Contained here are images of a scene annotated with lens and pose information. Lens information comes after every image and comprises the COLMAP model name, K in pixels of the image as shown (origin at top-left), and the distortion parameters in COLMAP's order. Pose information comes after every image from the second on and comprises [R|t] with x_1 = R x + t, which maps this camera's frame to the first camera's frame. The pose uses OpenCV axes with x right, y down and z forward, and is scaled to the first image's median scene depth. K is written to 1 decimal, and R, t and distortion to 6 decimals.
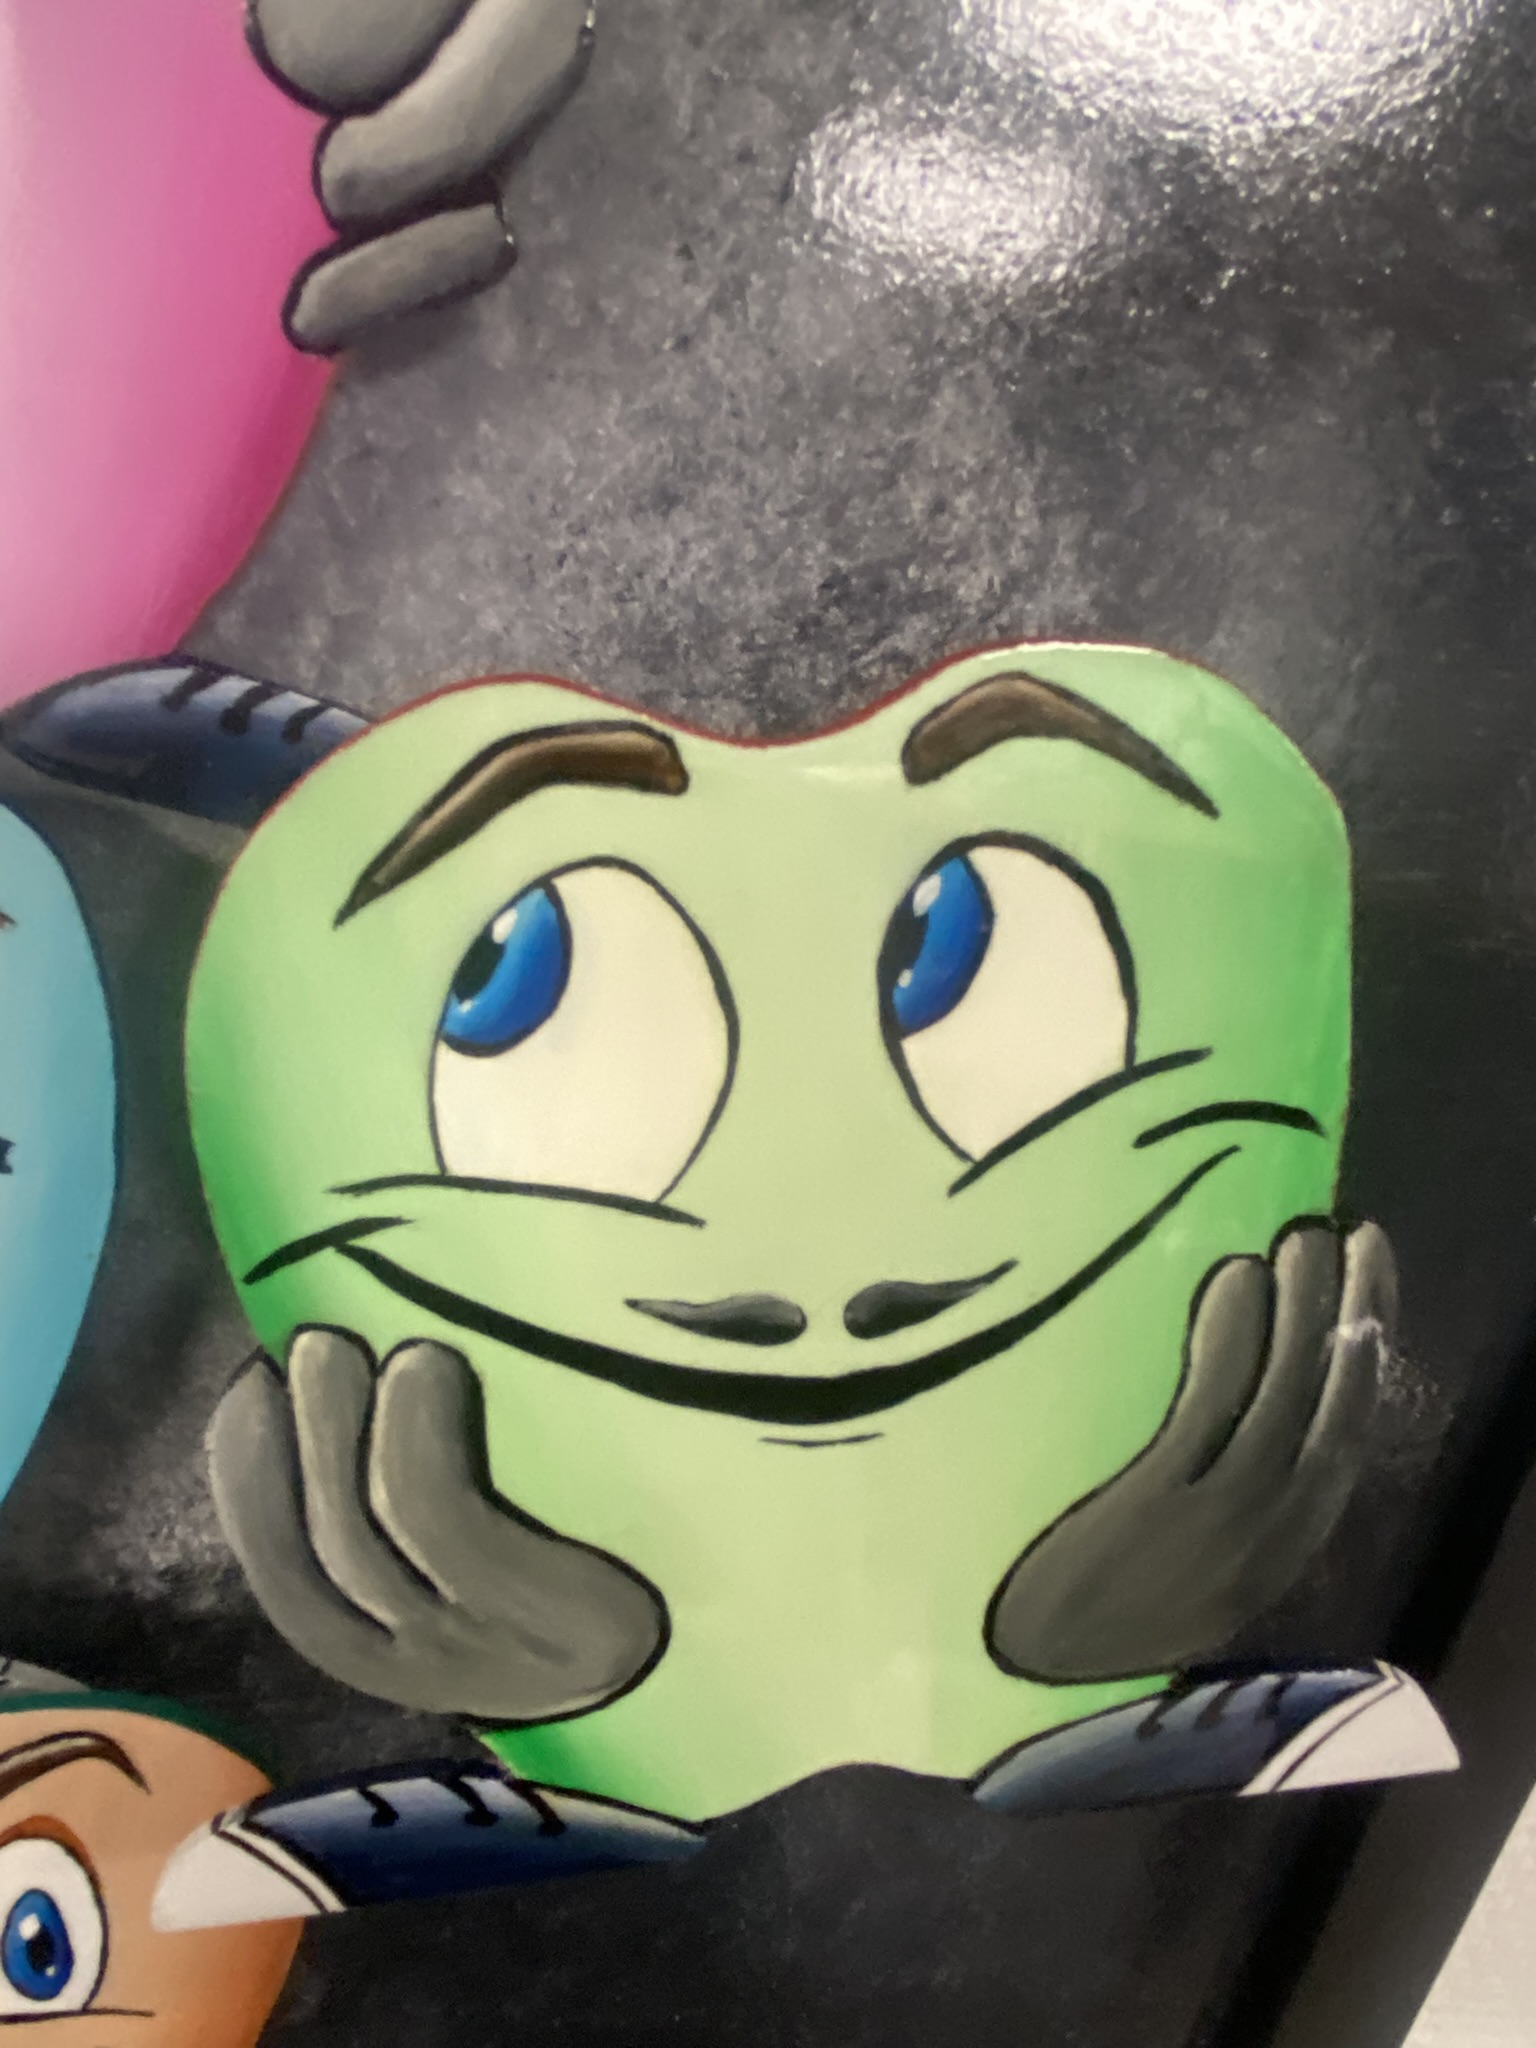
lens RADIAL K [[1504.3, 0, 761.9], [0, 1504.3, 1198.9], [0, 0, 1]] dist [0.092987, -0.101074]
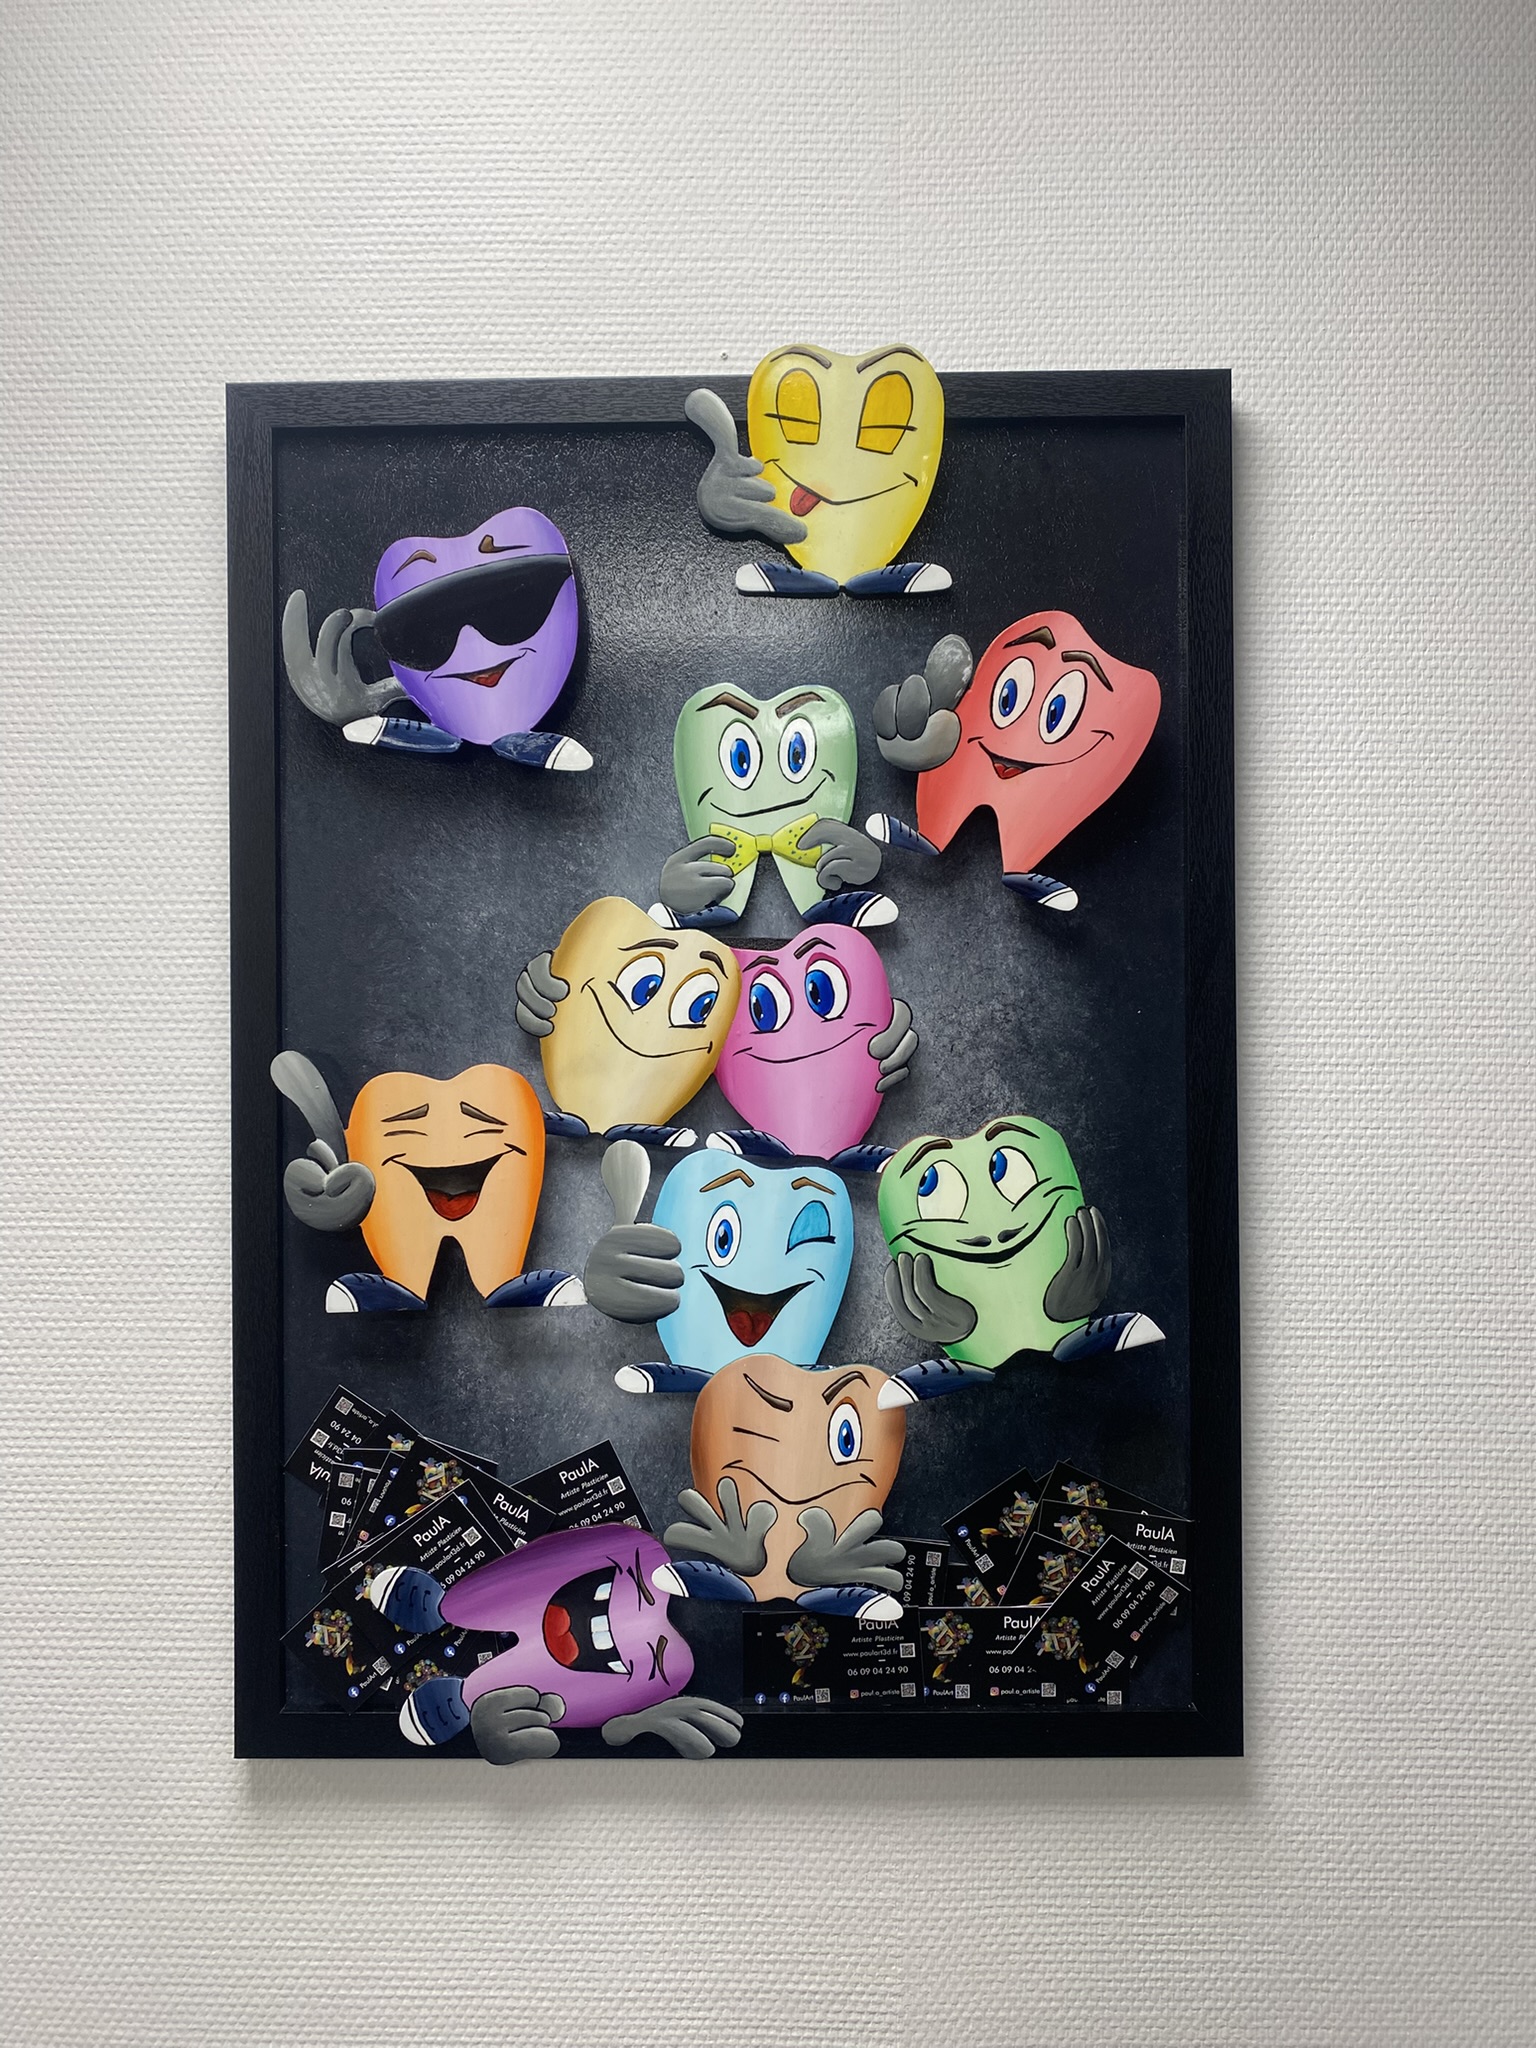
lens RADIAL K [[1536.0, 0, 752.2], [0, 1536.0, 1012.1], [0, 0, 1]] dist [0.135955, -0.367807]
pose [[0.974895, -0.181175, -0.129445, 0.060646], [0.112496, 0.902450, -0.415848, 1.540801], [0.192159, 0.390846, 0.900175, -4.428234]]
